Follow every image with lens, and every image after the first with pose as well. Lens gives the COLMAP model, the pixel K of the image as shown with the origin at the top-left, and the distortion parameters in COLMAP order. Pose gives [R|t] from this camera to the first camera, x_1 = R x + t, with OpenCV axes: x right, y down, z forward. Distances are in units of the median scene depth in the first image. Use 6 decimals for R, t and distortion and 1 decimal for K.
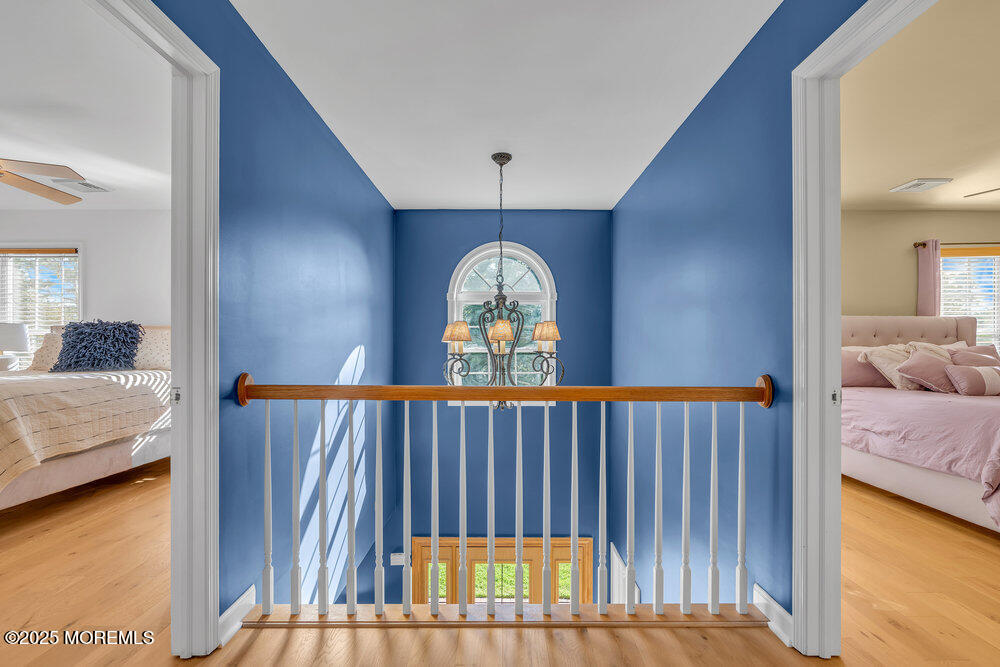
lens RADIAL K [[485.8, 0, 500.6], [0, 485.8, 346.7], [0, 0, 1]] dist [-0.004047, 0.000532]
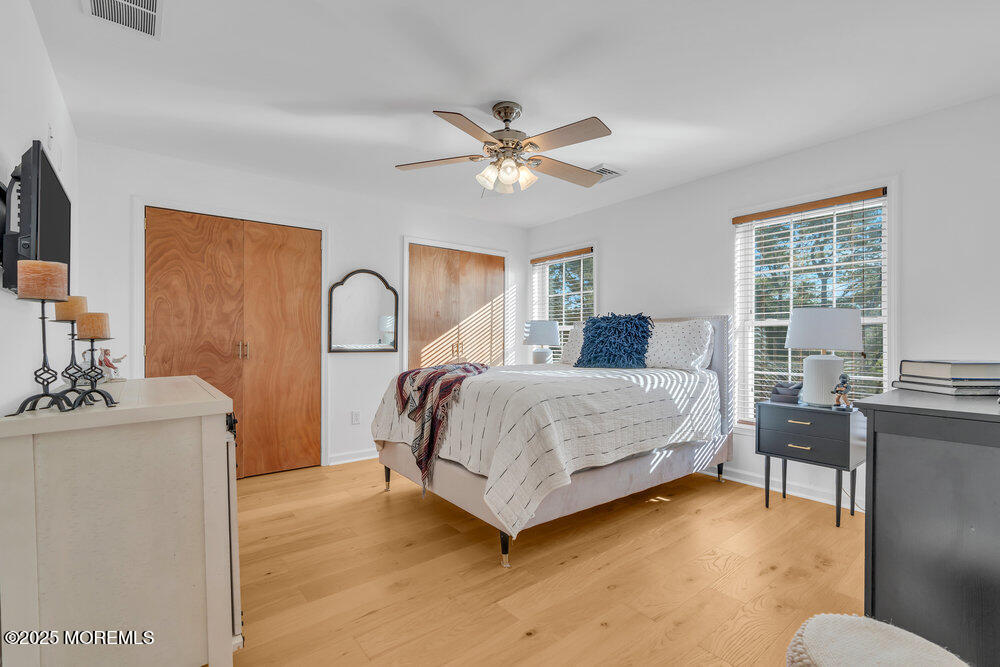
lens RADIAL K [[453.6, 0, 499.3], [0, 453.6, 339.8], [0, 0, 1]] dist [-0.001137, -0.000025]
pose [[0.622983, -0.001590, -0.782234, -0.298916], [-0.001307, 0.999994, -0.003074, -0.000364], [0.782234, 0.002937, 0.622978, 0.299113]]
